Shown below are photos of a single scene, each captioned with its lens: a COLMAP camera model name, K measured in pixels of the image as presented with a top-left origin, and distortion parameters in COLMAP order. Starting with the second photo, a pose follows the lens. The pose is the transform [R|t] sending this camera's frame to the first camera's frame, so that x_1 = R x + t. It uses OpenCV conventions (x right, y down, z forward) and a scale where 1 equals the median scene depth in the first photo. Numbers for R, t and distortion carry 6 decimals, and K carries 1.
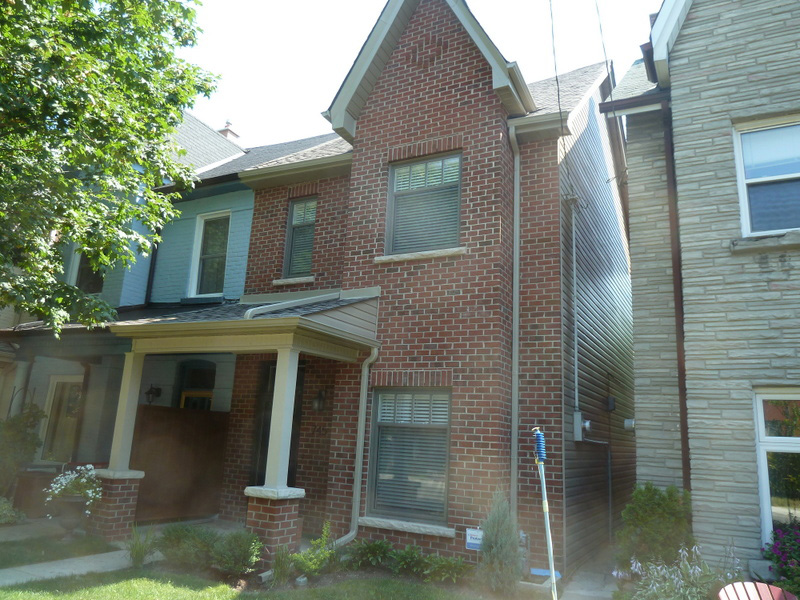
lens RADIAL K [[572.1, 0, 400.0], [0, 572.1, 300.0], [0, 0, 1]] dist [-0.034795, 0.000715]
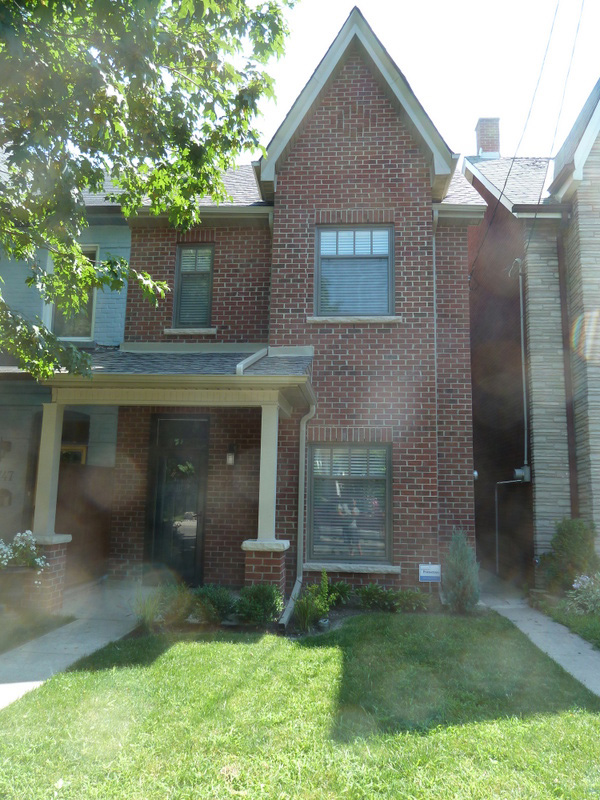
lens RADIAL K [[572.1, 0, 300.0], [0, 572.1, 400.0], [0, 0, 1]] dist [-0.034795, 0.000715]
pose [[0.924430, 0.030574, 0.380125, -0.467858], [-0.062903, 0.995352, 0.072915, -0.000348], [-0.376129, -0.091316, 0.922057, 0.044605]]
